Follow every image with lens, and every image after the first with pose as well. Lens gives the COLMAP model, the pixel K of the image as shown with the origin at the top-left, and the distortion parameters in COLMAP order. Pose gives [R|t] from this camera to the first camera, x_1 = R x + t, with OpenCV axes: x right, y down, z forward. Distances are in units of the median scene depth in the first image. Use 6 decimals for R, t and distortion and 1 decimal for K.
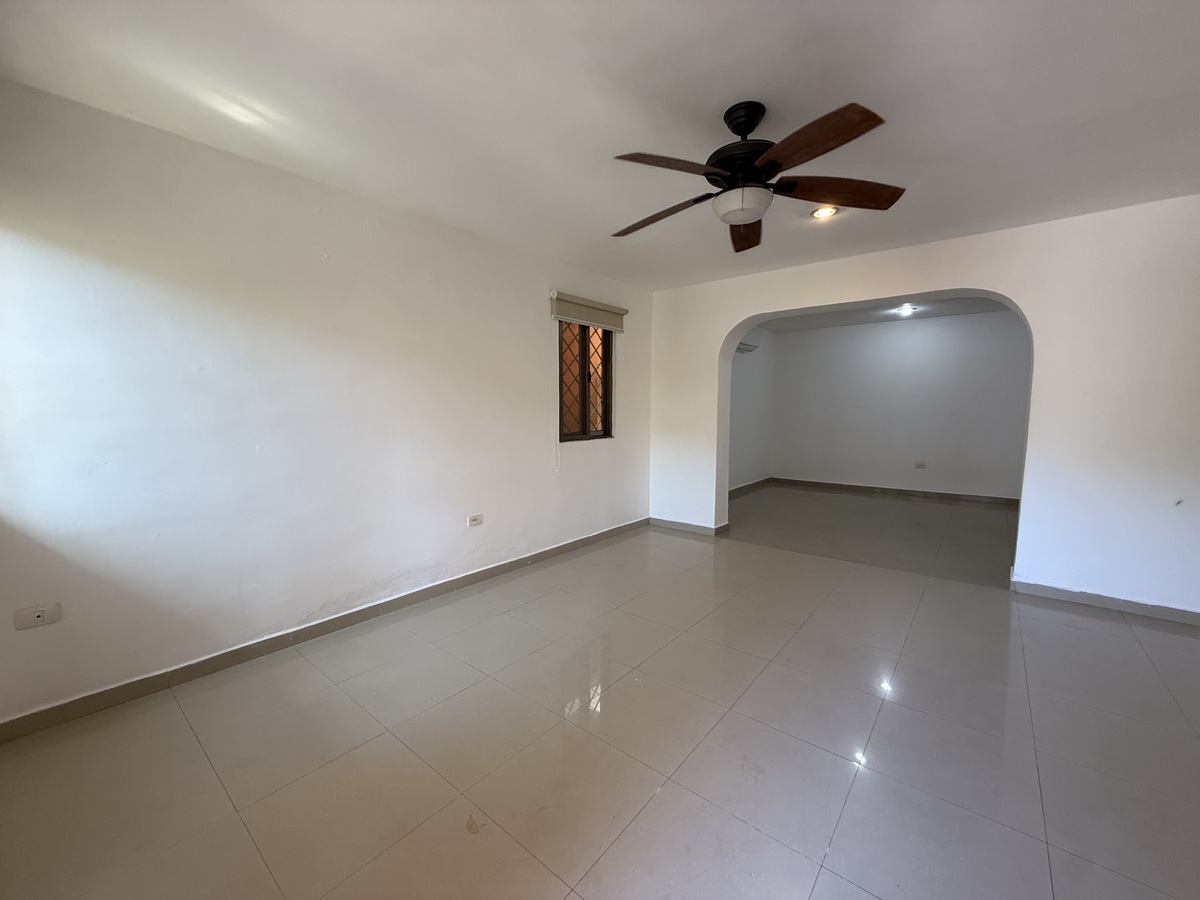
lens RADIAL K [[478.8, 0, 597.7], [0, 478.8, 448.8], [0, 0, 1]] dist [0.000426, -0.000334]
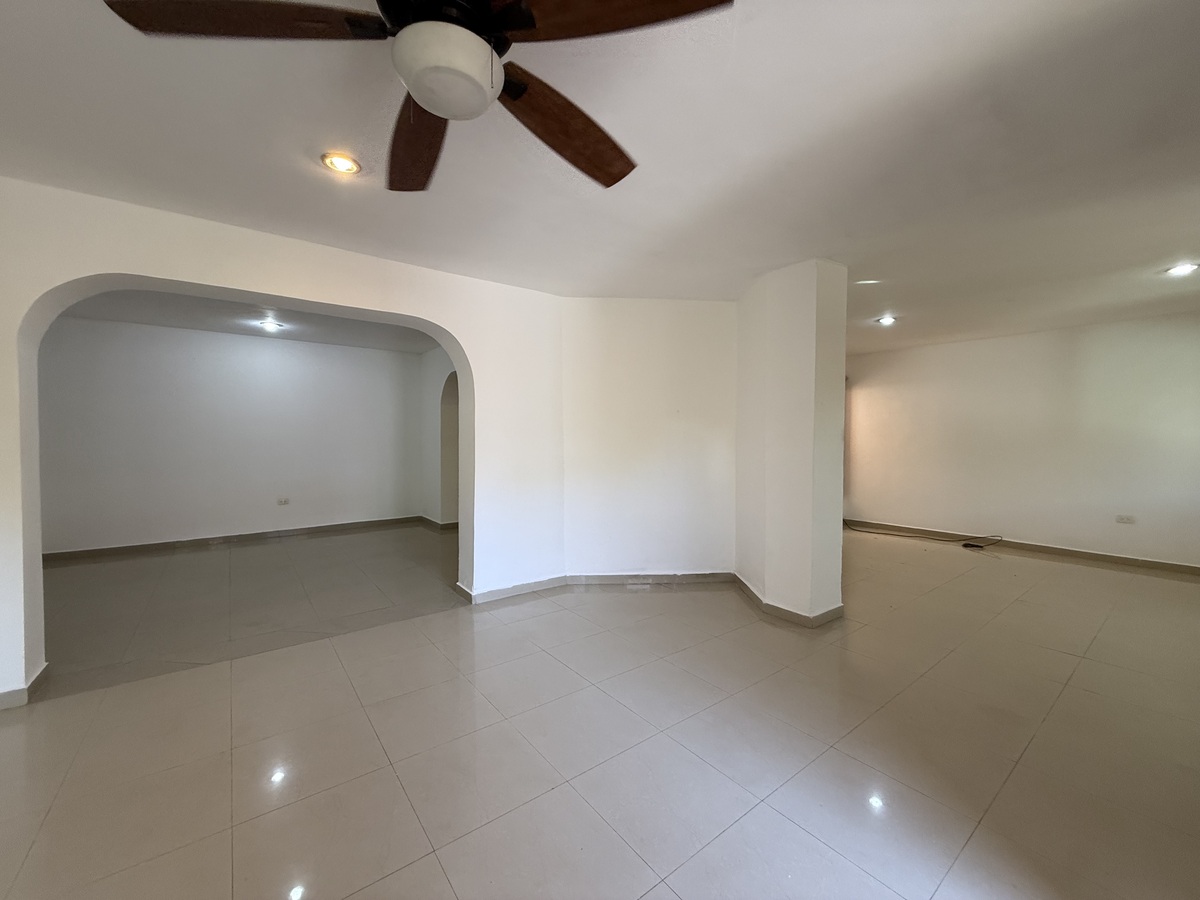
lens RADIAL K [[478.8, 0, 597.7], [0, 478.8, 448.8], [0, 0, 1]] dist [0.000426, -0.000334]
pose [[0.213825, -0.015814, 0.976744, -0.139015], [0.080663, 0.996740, -0.001520, -0.033675], [-0.973536, 0.079112, 0.214404, 0.461157]]
